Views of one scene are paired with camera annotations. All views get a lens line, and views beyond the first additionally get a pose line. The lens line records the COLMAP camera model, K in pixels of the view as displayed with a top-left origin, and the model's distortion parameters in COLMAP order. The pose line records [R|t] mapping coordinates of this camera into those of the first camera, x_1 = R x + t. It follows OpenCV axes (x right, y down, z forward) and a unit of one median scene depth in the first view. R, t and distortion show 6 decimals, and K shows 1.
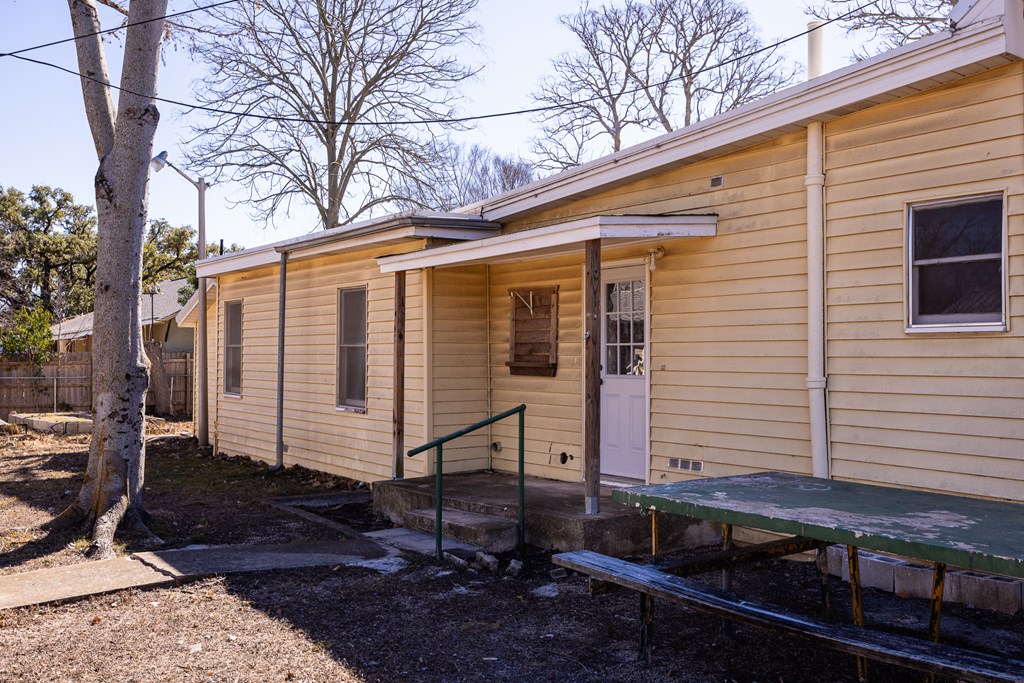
lens RADIAL K [[906.7, 0, 516.4], [0, 906.7, 344.3], [0, 0, 1]] dist [-0.004565, 0.011993]
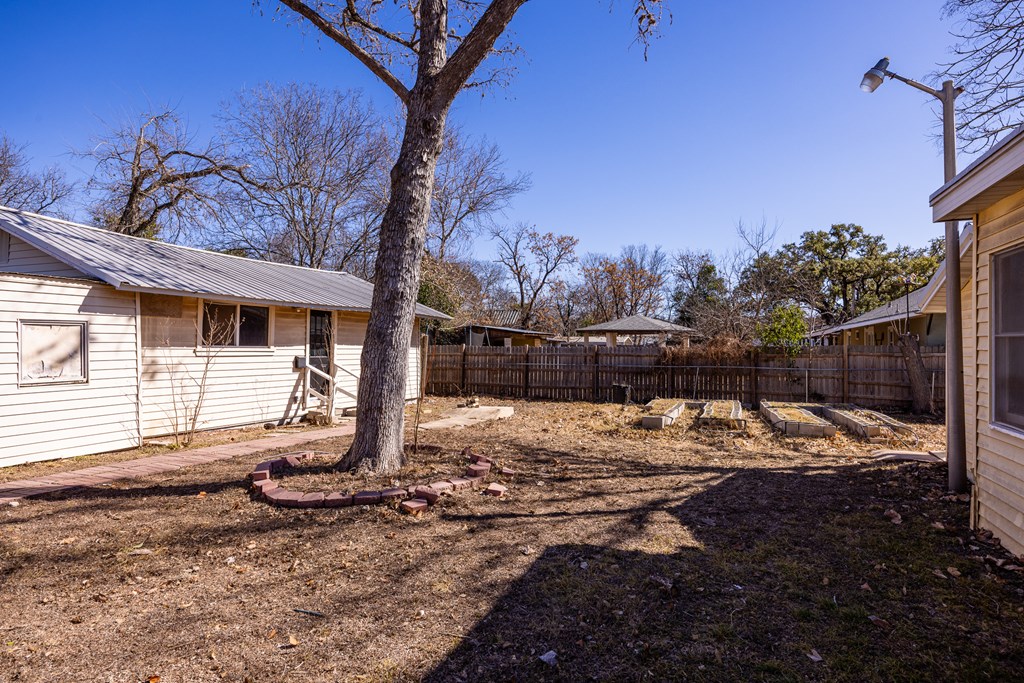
lens RADIAL K [[565.6, 0, 515.8], [0, 565.6, 339.7], [0, 0, 1]] dist [-0.008792, -0.002545]
pose [[0.513913, -0.008394, -0.857801, -0.234362], [0.007616, 0.999957, -0.005223, 0.005327], [0.857808, -0.003849, 0.513955, 0.758528]]
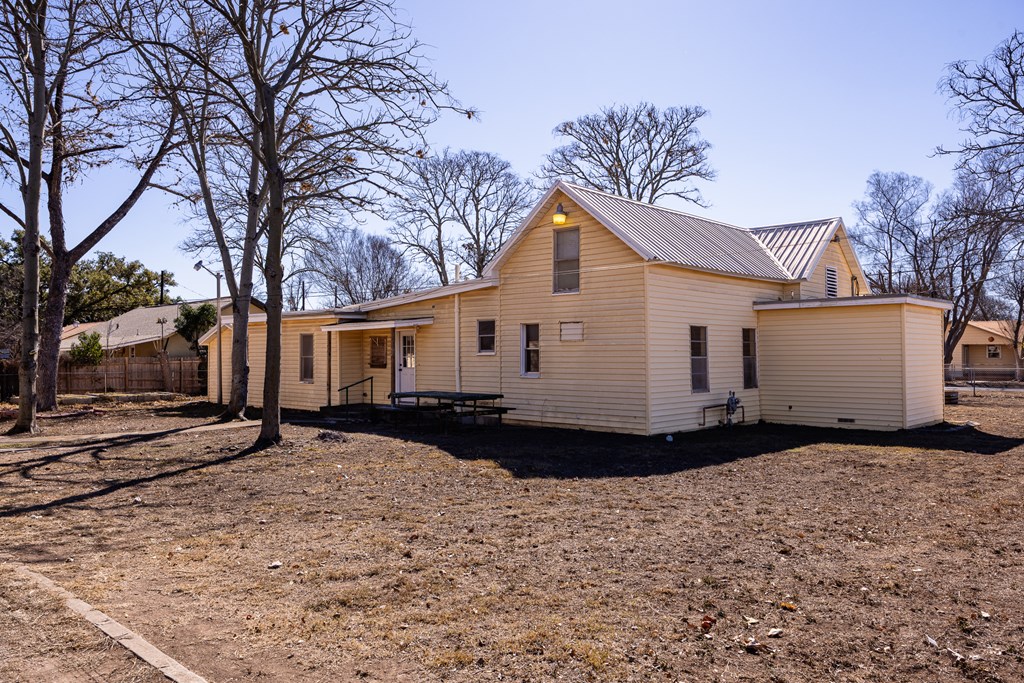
lens RADIAL K [[762.4, 0, 513.9], [0, 762.4, 339.0], [0, 0, 1]] dist [-0.000947, -0.004586]
pose [[0.987034, -0.004419, 0.160450, 0.045317], [0.005273, 0.999974, -0.004896, -0.034076], [-0.160424, 0.005679, 0.987032, -1.151672]]
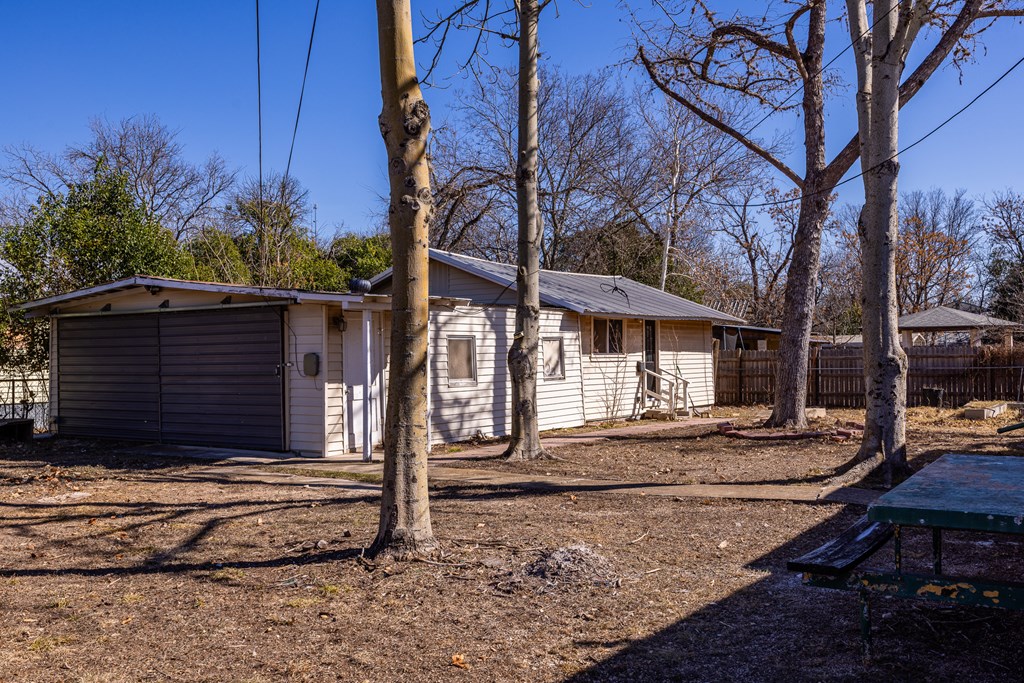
lens RADIAL K [[961.9, 0, 516.6], [0, 961.9, 346.2], [0, 0, 1]] dist [0.000480, 0.000000]
pose [[0.348028, -0.017025, -0.937329, 0.477014], [0.031232, 0.999491, -0.006557, 0.000261], [0.936964, -0.026992, 0.348383, -0.003700]]
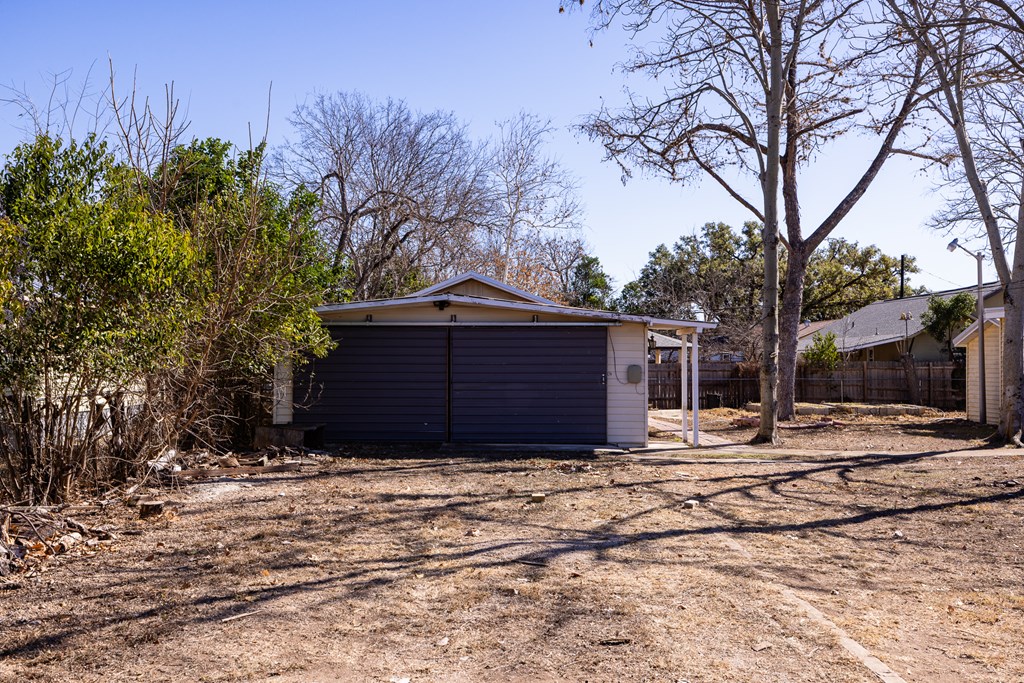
lens RADIAL K [[961.9, 0, 518.6], [0, 961.9, 340.6], [0, 0, 1]] dist [0.000480, 0.000000]
pose [[0.796752, -0.012641, -0.604174, 0.027488], [0.008906, 0.999918, -0.009176, -0.034215], [0.604240, 0.001930, 0.796800, -1.161608]]
